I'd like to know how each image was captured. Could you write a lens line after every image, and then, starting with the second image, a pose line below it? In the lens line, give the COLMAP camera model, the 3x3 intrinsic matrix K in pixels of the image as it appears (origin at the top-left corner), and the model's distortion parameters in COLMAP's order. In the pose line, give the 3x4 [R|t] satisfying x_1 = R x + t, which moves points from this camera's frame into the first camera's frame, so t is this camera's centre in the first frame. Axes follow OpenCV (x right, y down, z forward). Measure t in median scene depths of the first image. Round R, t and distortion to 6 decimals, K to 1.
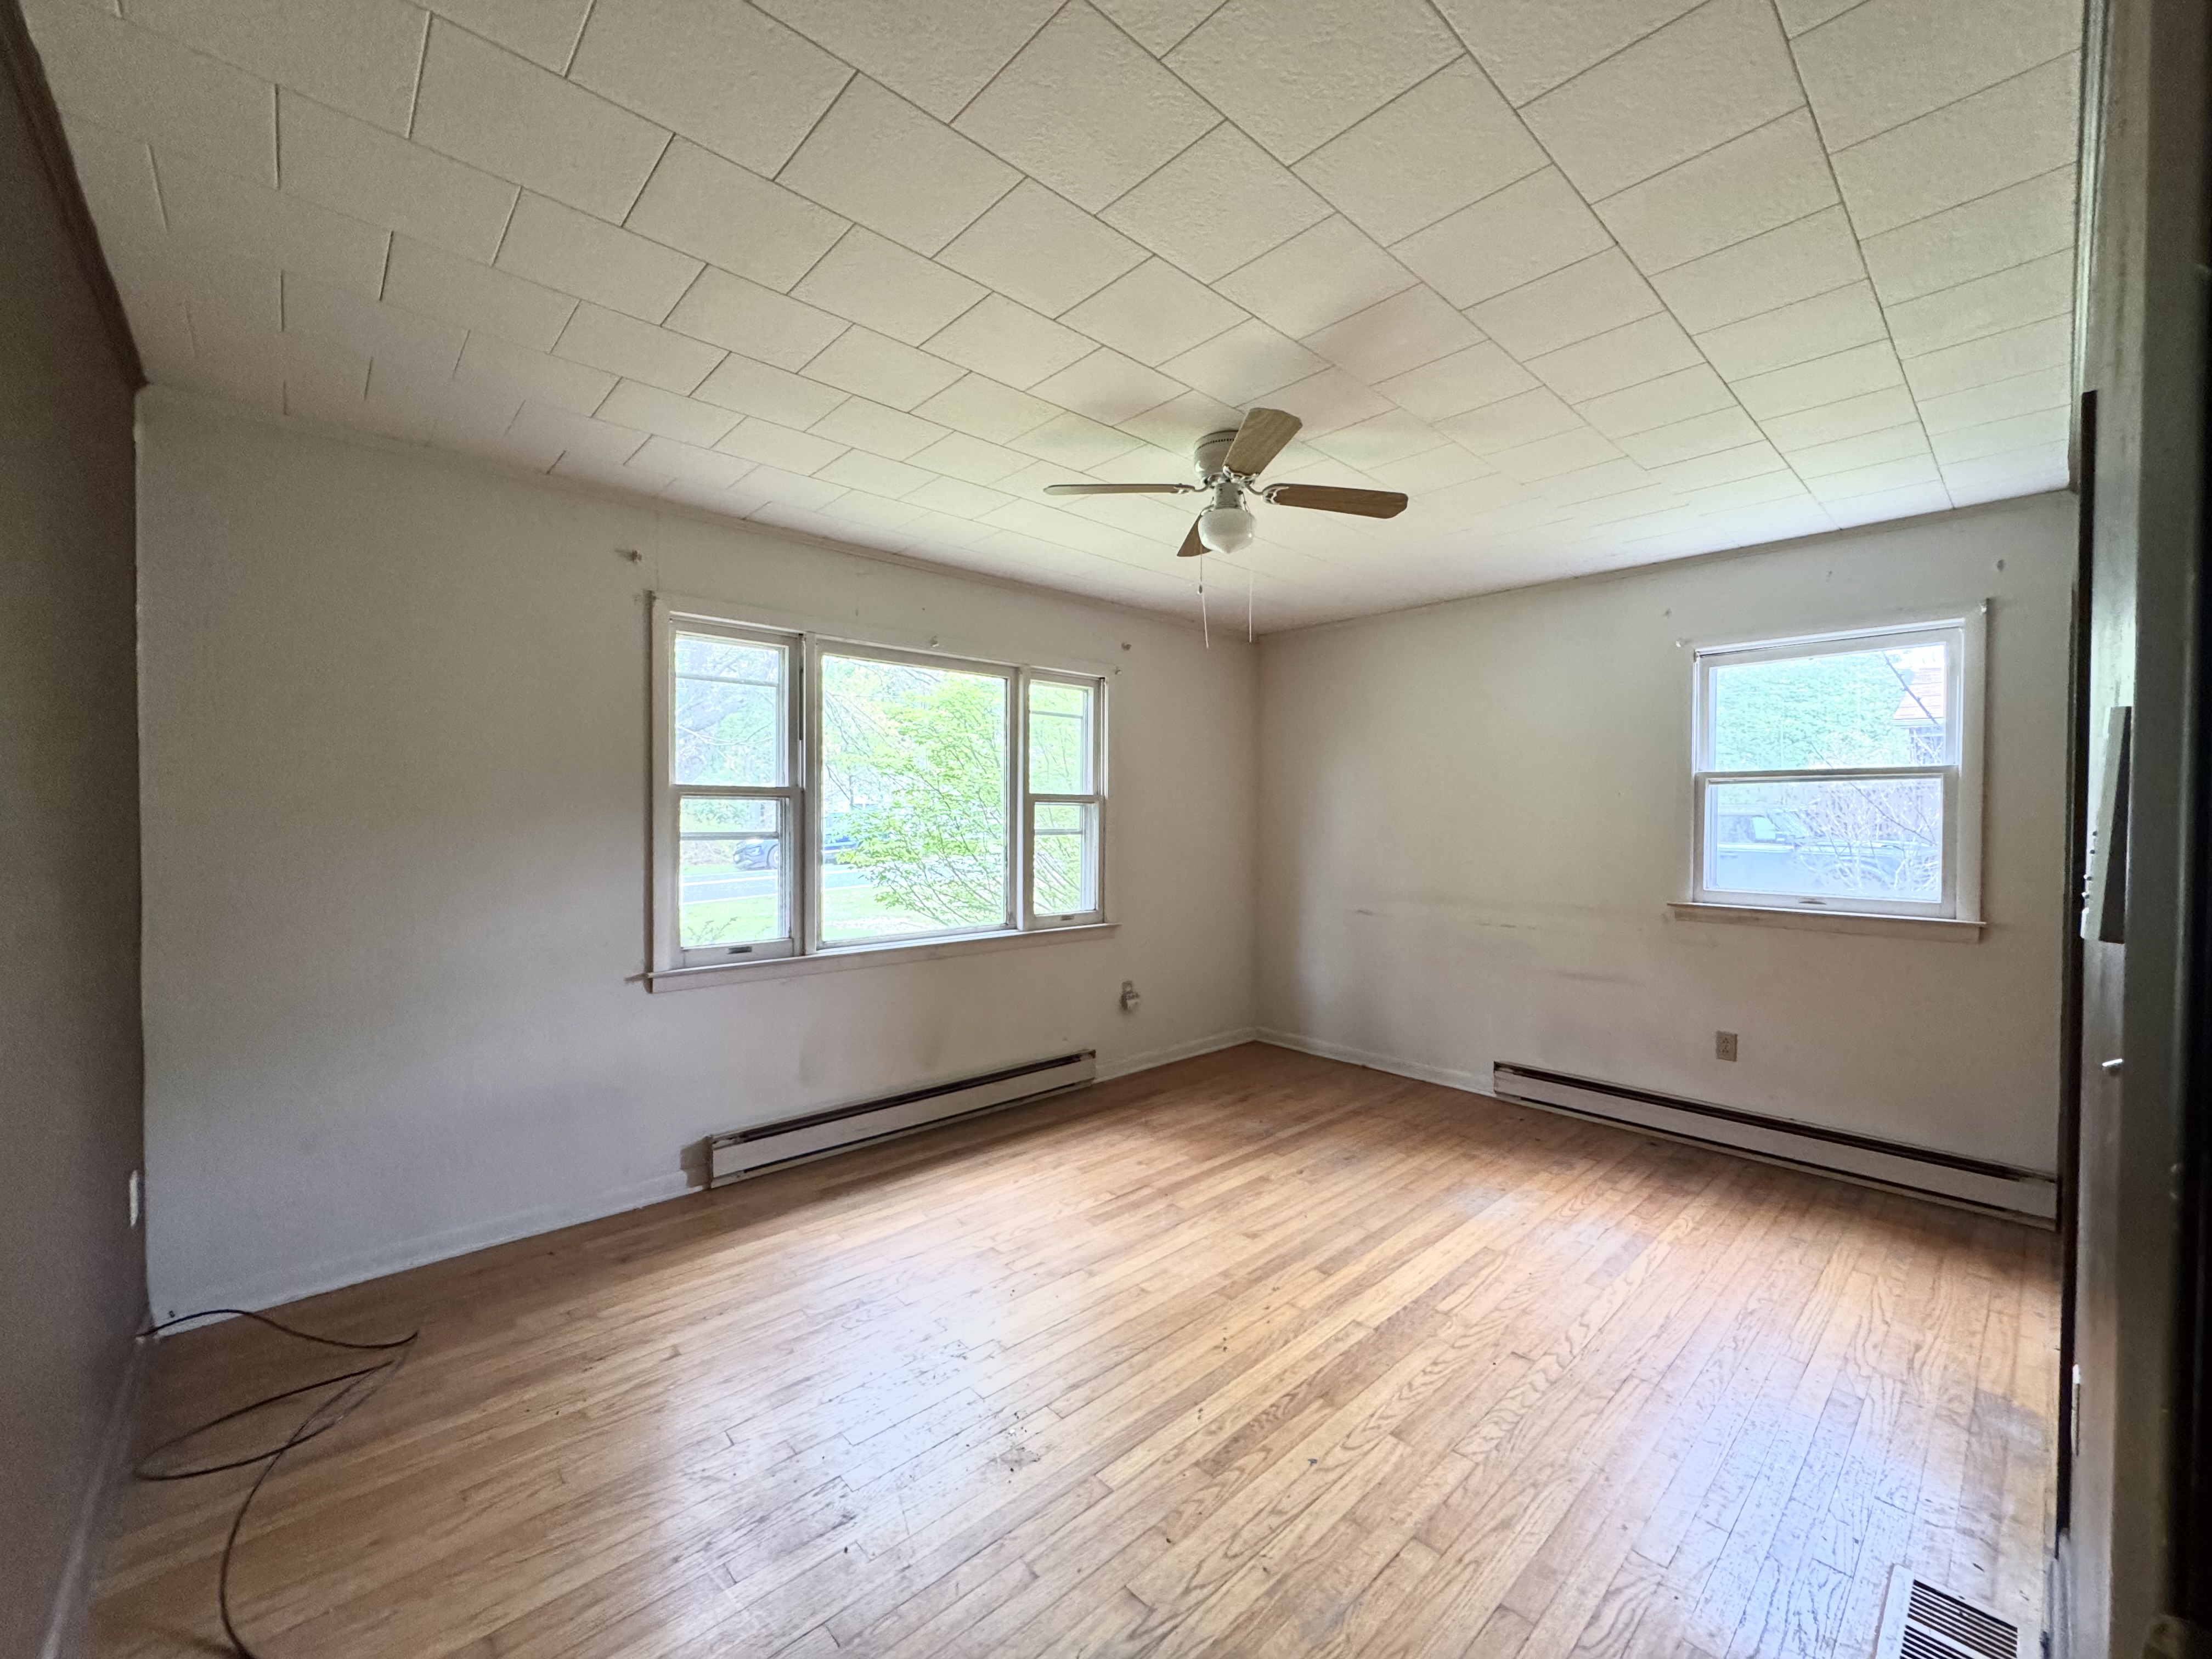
lens RADIAL K [[880.6, 0, 1109.4], [0, 880.6, 830.6], [0, 0, 1]] dist [-0.003257, 0.001148]
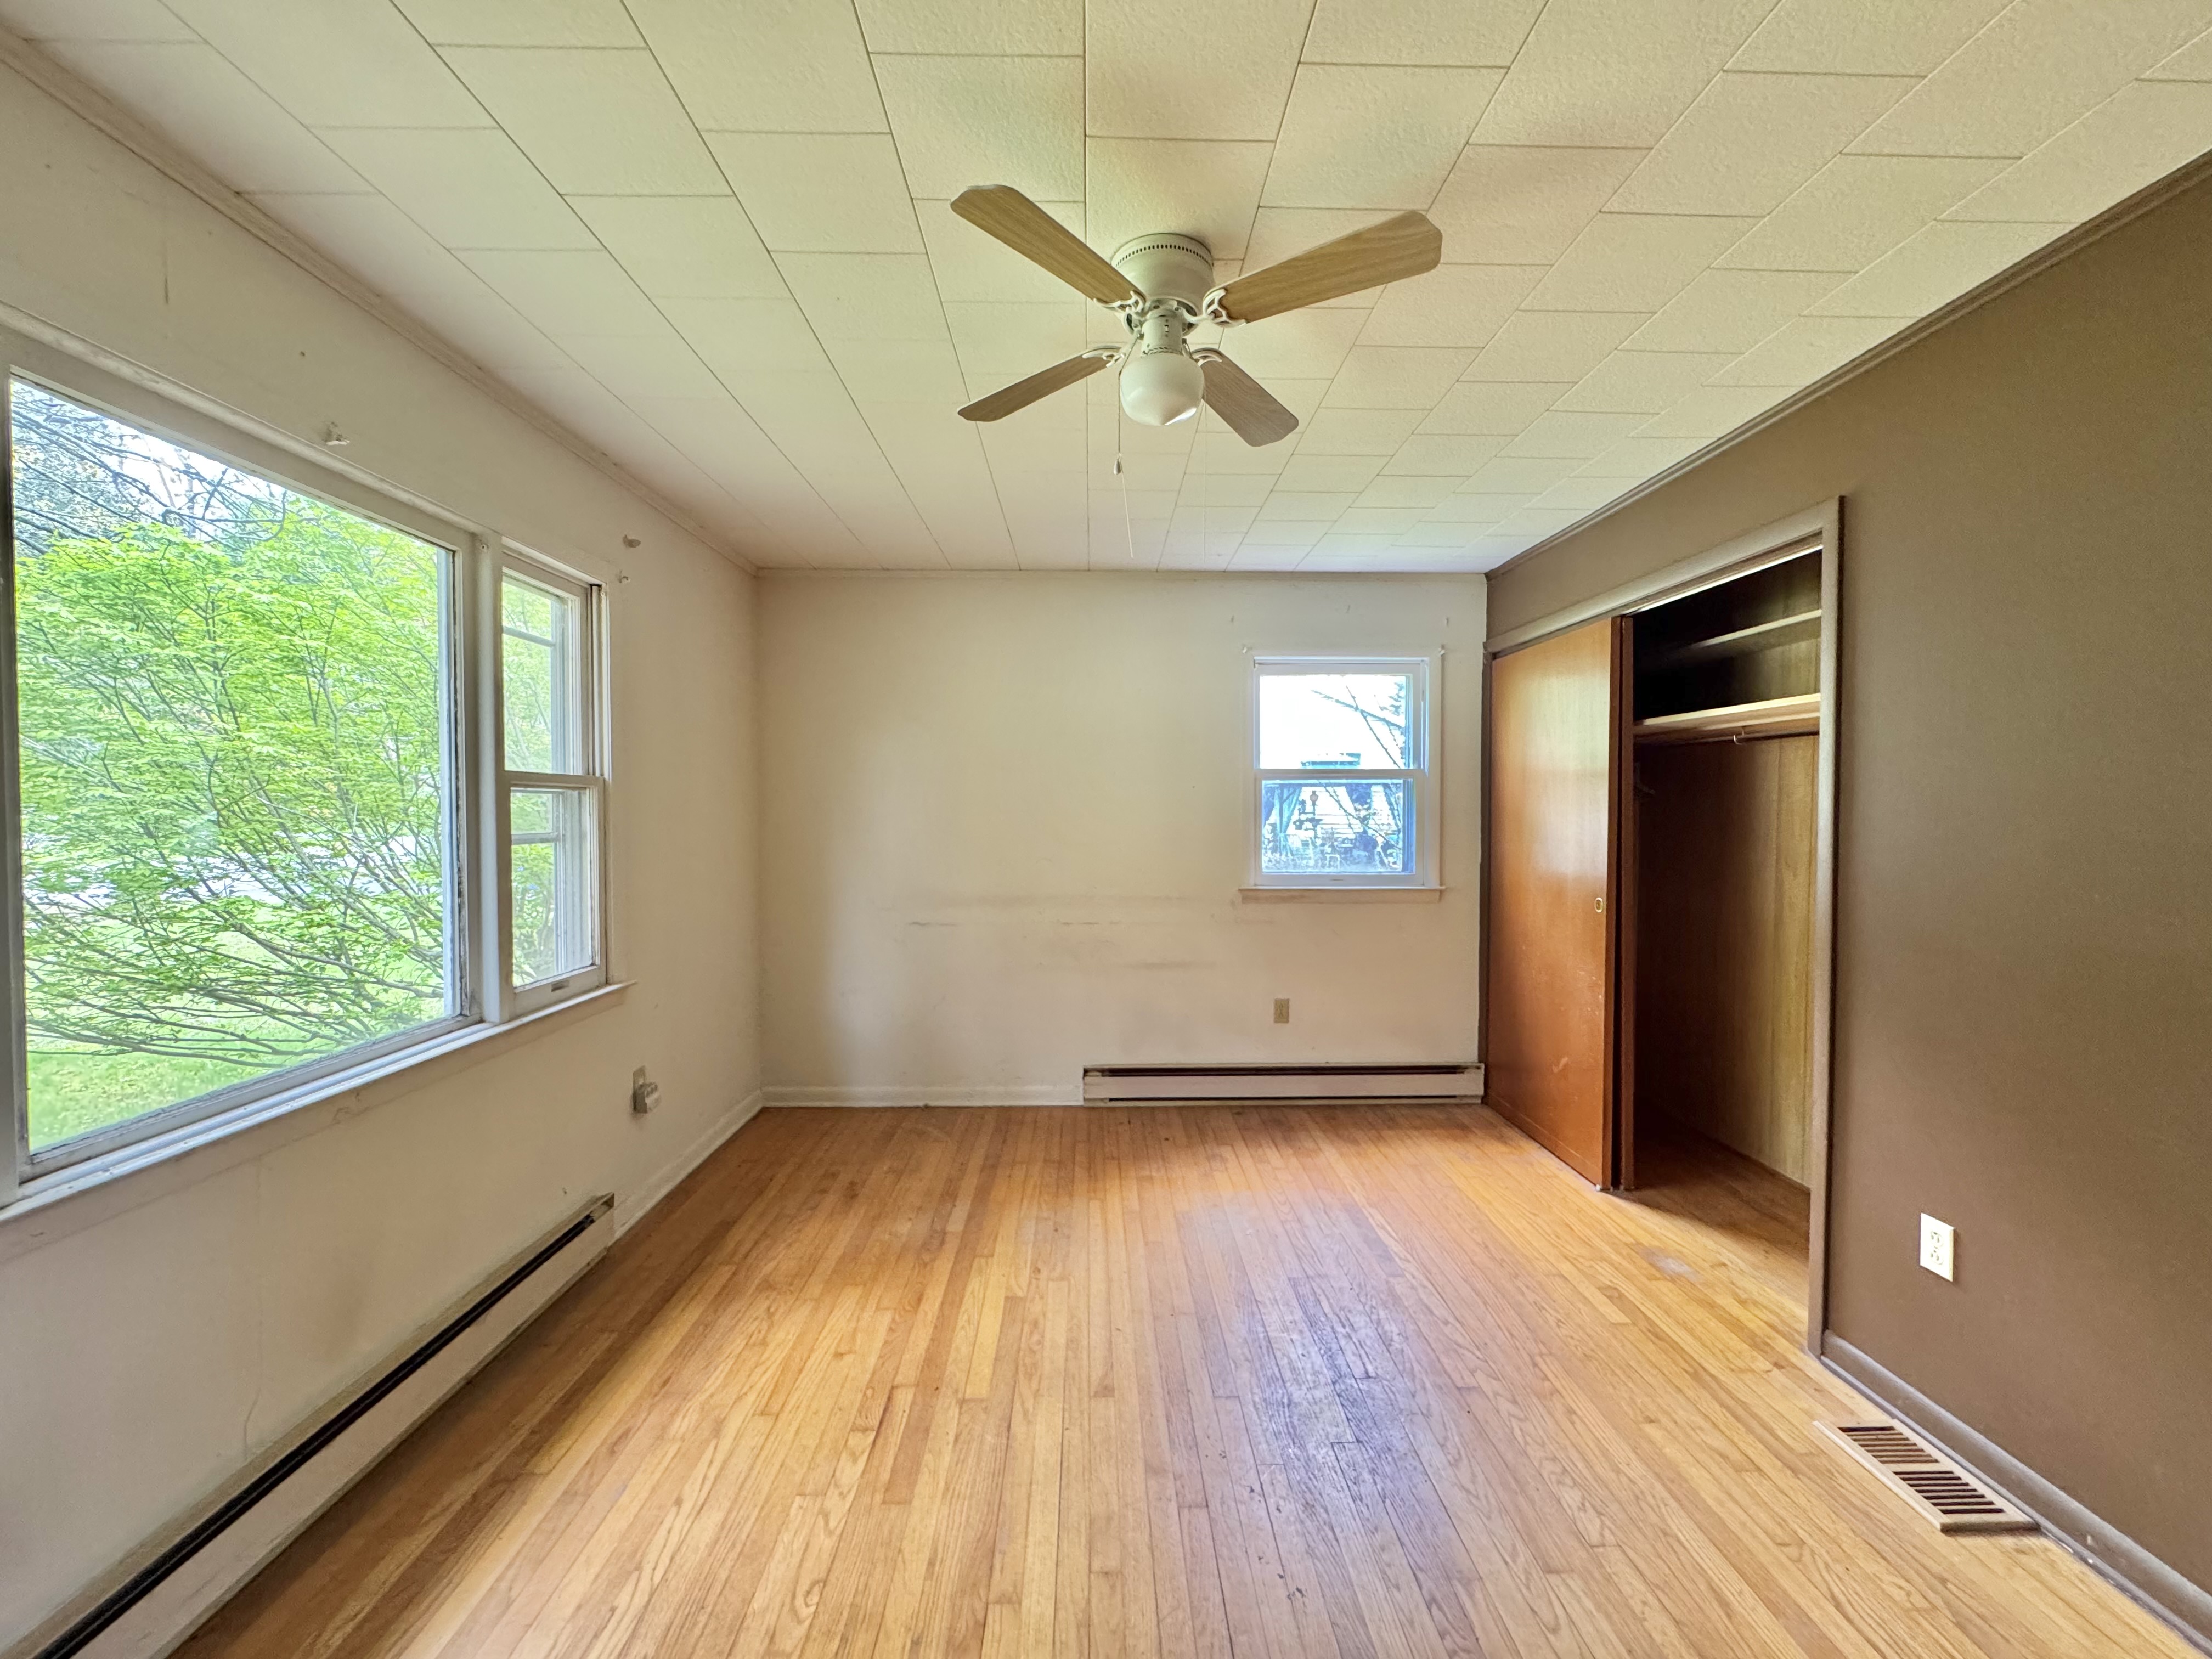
lens RADIAL K [[880.6, 0, 1104.9], [0, 880.6, 831.2], [0, 0, 1]] dist [-0.003257, 0.001148]
pose [[0.665410, -0.022906, 0.746127, -0.286671], [0.015091, 0.999738, 0.017233, -0.009407], [-0.746326, -0.000208, 0.665581, 0.406024]]
